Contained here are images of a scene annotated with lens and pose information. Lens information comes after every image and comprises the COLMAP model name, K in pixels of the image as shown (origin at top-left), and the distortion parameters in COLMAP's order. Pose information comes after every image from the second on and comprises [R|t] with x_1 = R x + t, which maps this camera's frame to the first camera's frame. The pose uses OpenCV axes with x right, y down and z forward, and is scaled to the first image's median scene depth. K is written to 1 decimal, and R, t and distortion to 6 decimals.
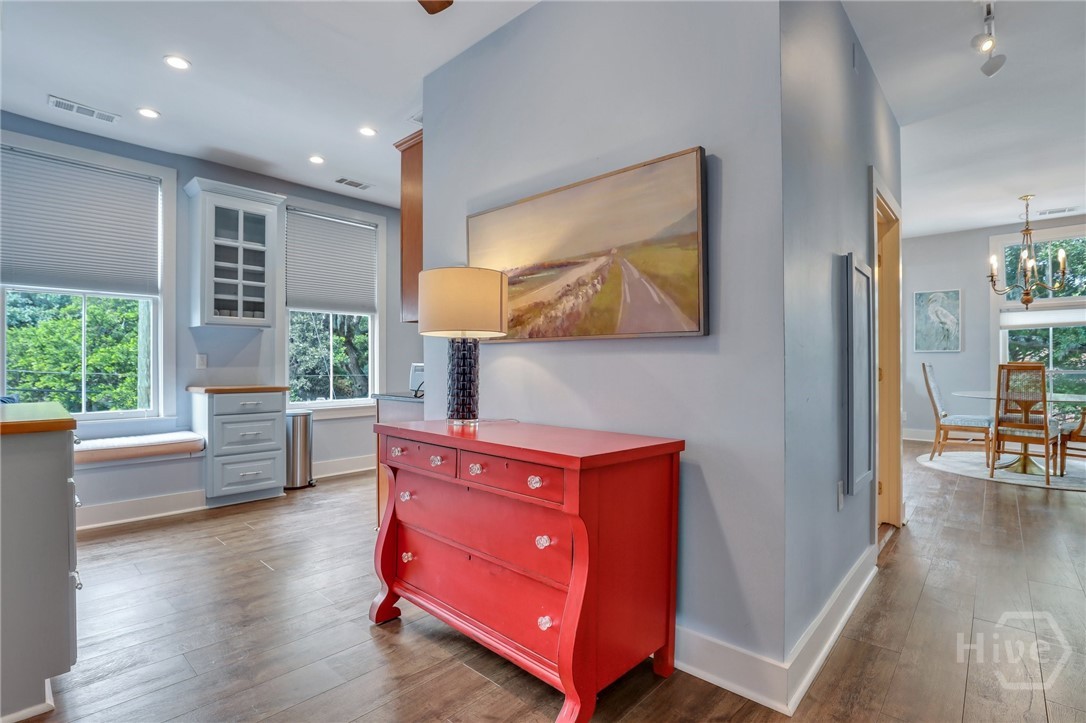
lens RADIAL K [[508.8, 0, 543.8], [0, 508.8, 356.2], [0, 0, 1]] dist [-0.031108, 0.007686]
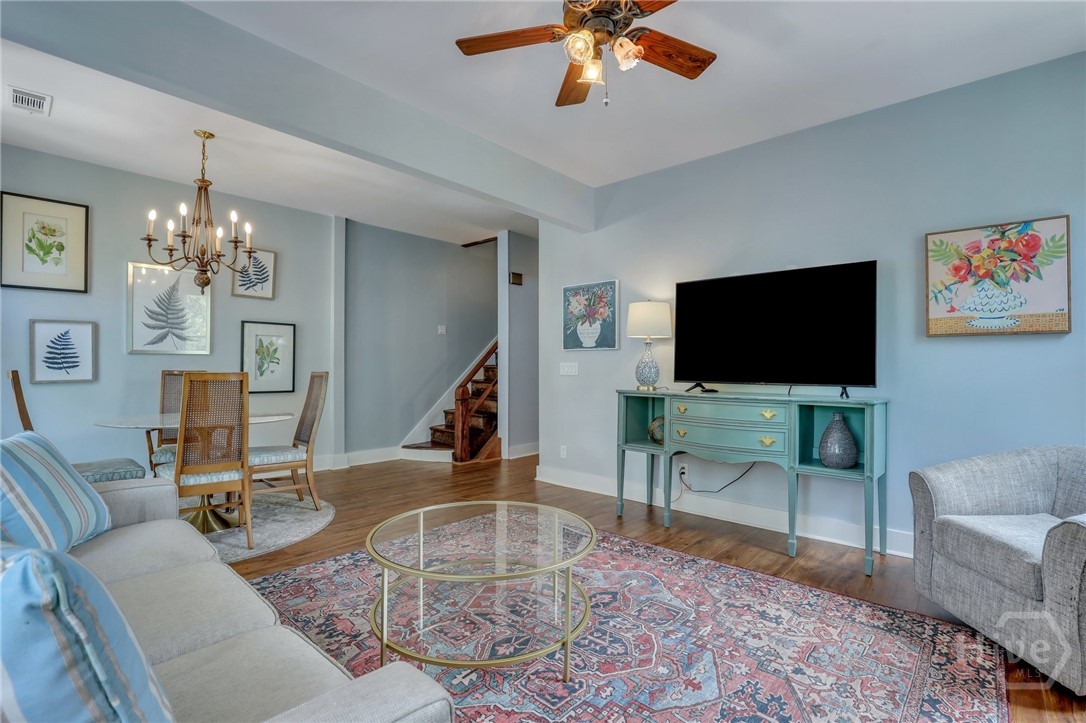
lens RADIAL K [[508.8, 0, 543.8], [0, 508.8, 356.2], [0, 0, 1]] dist [-0.031108, 0.007686]
pose [[-0.999758, -0.004817, -0.021469, 0.393588], [-0.004361, 0.999765, -0.021246, 0.005856], [0.021566, -0.021147, -0.999544, 1.325724]]
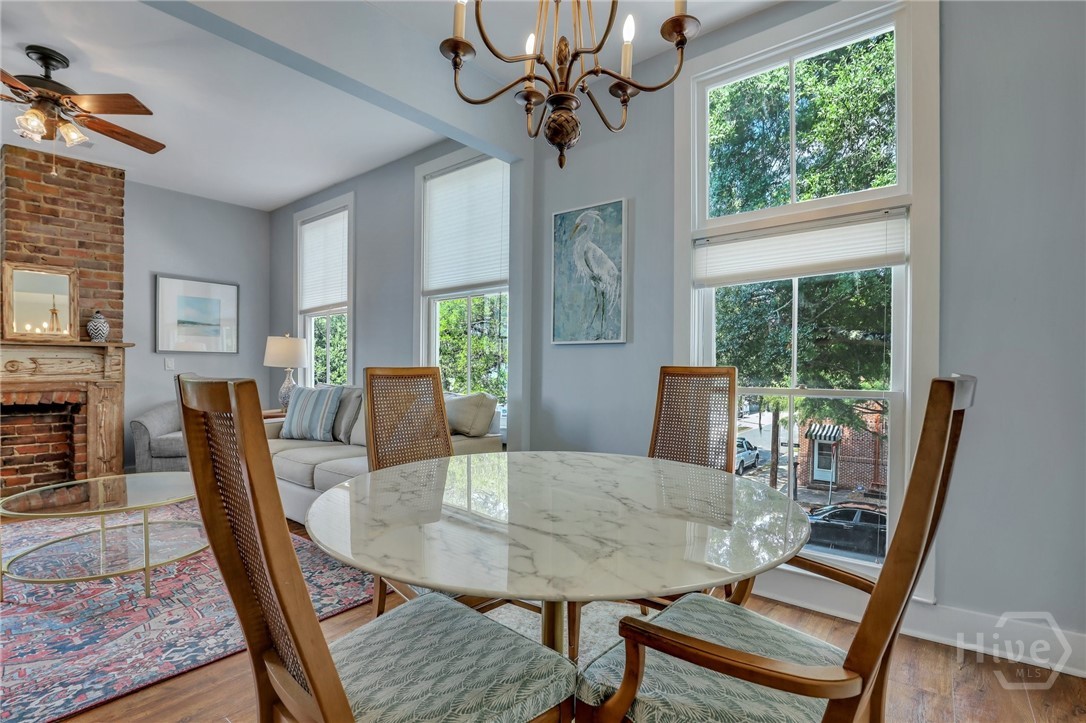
lens RADIAL K [[515.7, 0, 537.1], [0, 515.7, 372.3], [0, 0, 1]] dist [-0.035695, 0.008409]
pose [[0.996925, 0.002995, 0.078309, 0.726423], [-0.004328, 0.999849, 0.016859, 0.008836], [-0.078247, -0.017147, 0.996787, 0.565187]]
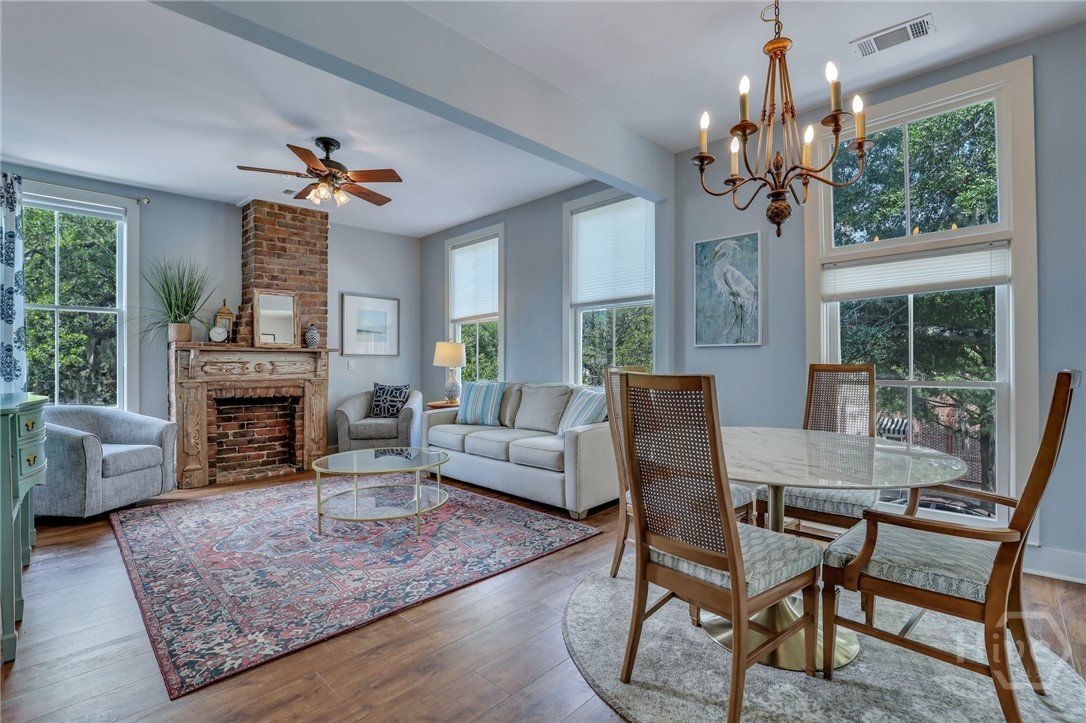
lens RADIAL K [[494.7, 0, 538.4], [0, 494.7, 361.2], [0, 0, 1]] dist [-0.038135, 0.008793]
pose [[0.999563, -0.005647, -0.029000, 0.609699], [0.005680, 0.999983, 0.001065, 0.005836], [0.028994, -0.001229, 0.999579, 0.462224]]
